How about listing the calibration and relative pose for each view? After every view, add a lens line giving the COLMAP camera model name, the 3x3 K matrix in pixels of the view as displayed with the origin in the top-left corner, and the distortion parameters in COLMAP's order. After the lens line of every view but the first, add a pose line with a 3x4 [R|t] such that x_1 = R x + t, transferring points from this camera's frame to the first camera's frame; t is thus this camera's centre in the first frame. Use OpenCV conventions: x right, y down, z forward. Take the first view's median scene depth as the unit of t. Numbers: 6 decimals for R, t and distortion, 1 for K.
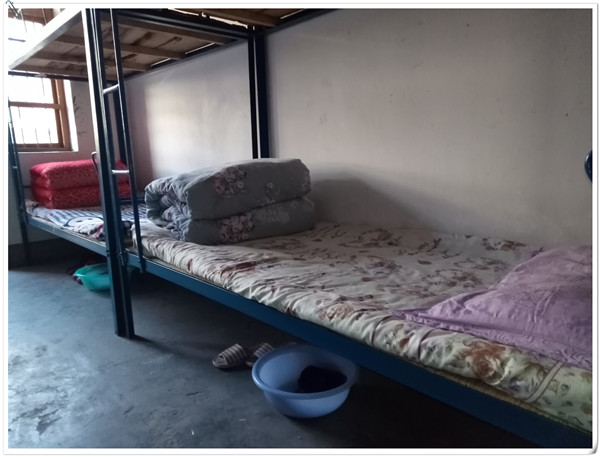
lens RADIAL K [[434.9, 0, 300.0], [0, 434.9, 228.5], [0, 0, 1]] dist [0.006001, -0.002797]
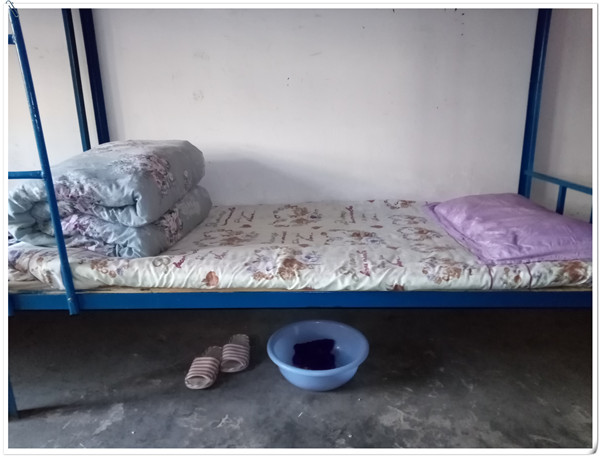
lens RADIAL K [[434.9, 0, 300.0], [0, 434.9, 228.5], [0, 0, 1]] dist [0.006001, -0.002797]
pose [[0.678146, -0.179170, 0.712753, -0.800099], [0.118932, 0.983799, 0.134147, -0.116257], [-0.725240, -0.006202, 0.688468, 0.337089]]
